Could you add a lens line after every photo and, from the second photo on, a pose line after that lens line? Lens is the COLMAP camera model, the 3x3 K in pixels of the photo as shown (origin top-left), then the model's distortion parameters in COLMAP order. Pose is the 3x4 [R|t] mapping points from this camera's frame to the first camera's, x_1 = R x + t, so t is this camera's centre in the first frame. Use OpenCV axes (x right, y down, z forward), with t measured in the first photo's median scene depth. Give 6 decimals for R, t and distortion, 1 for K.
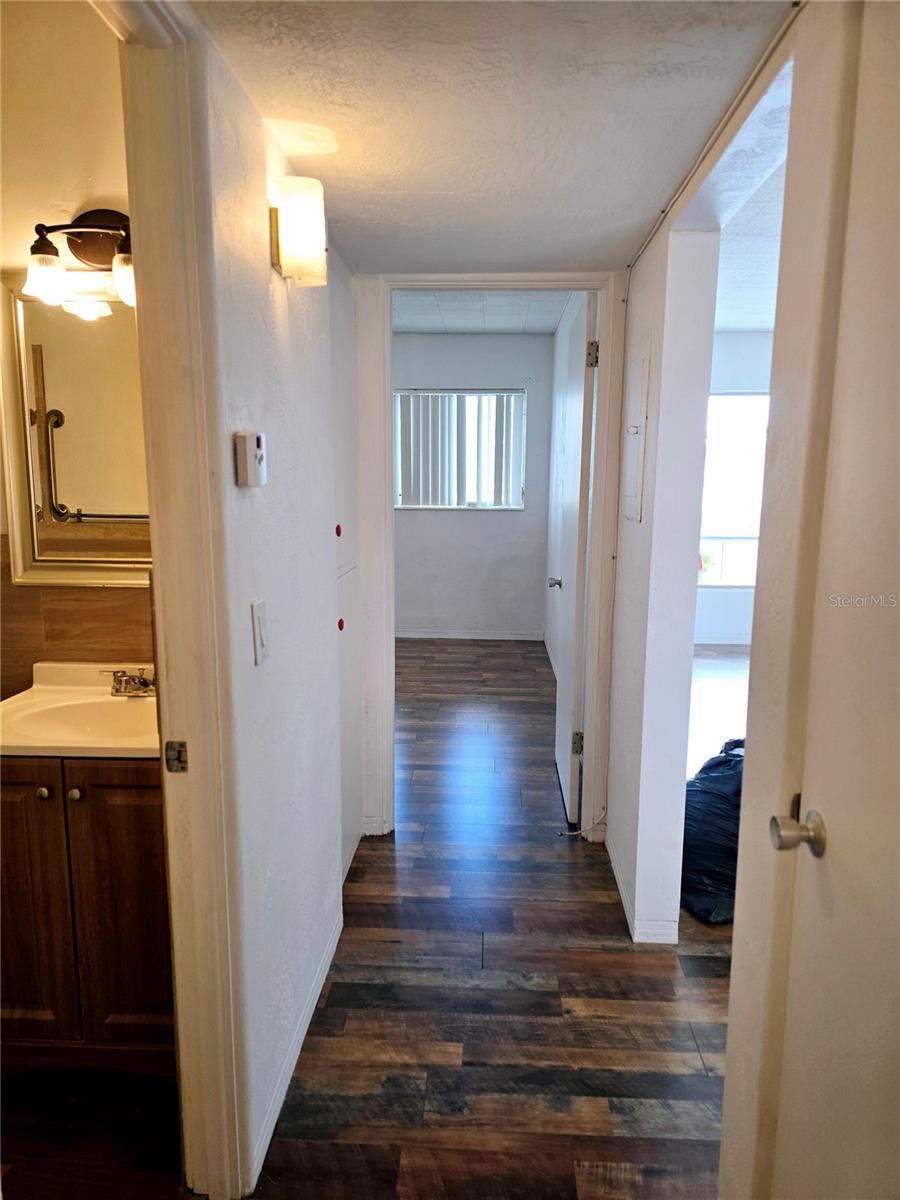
lens RADIAL K [[809.5, 0, 451.3], [0, 809.5, 603.5], [0, 0, 1]] dist [0.019808, -0.002880]
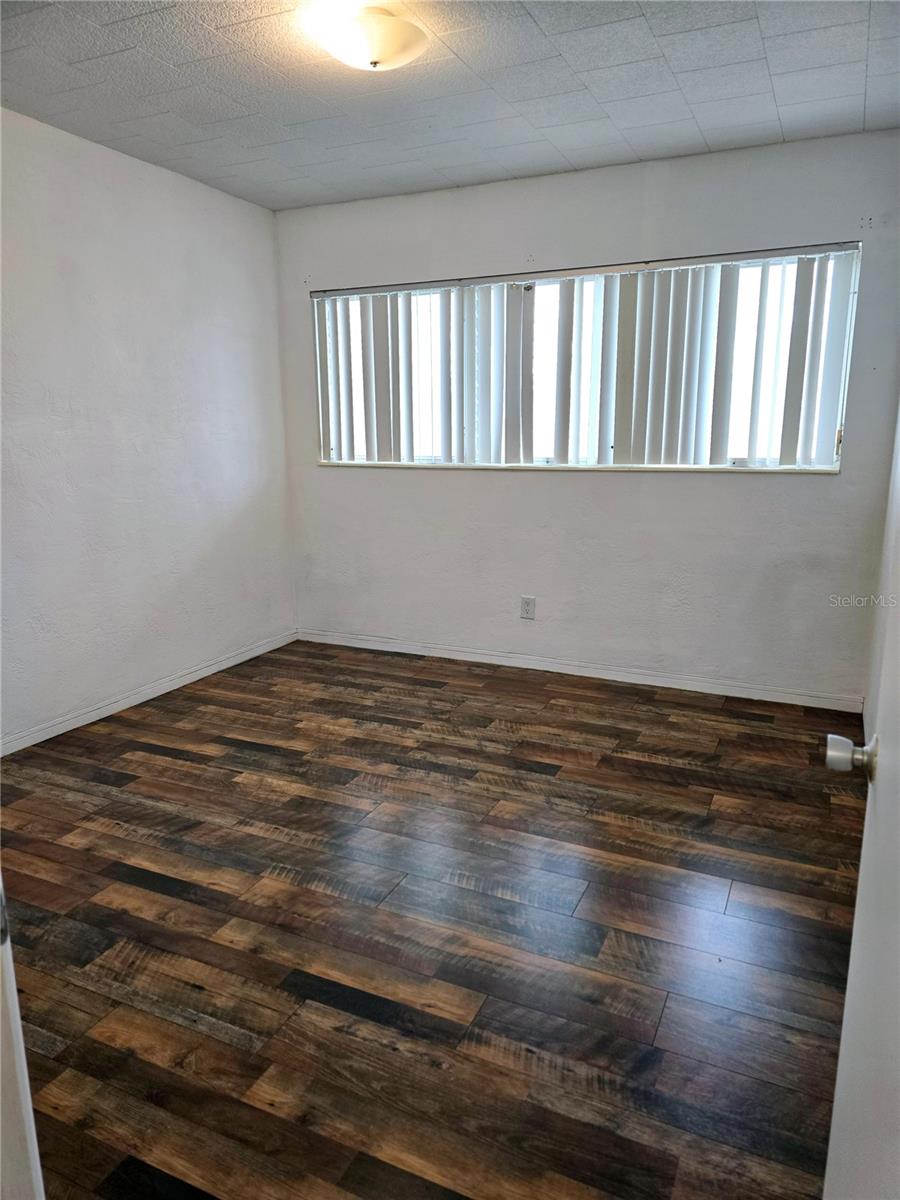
lens RADIAL K [[809.5, 0, 453.3], [0, 809.5, 598.5], [0, 0, 1]] dist [0.019808, -0.002880]
pose [[0.926087, 0.064800, -0.371704, 0.059368], [-0.048941, 0.997450, 0.051953, -0.047697], [0.374123, -0.029921, 0.926896, 0.402615]]
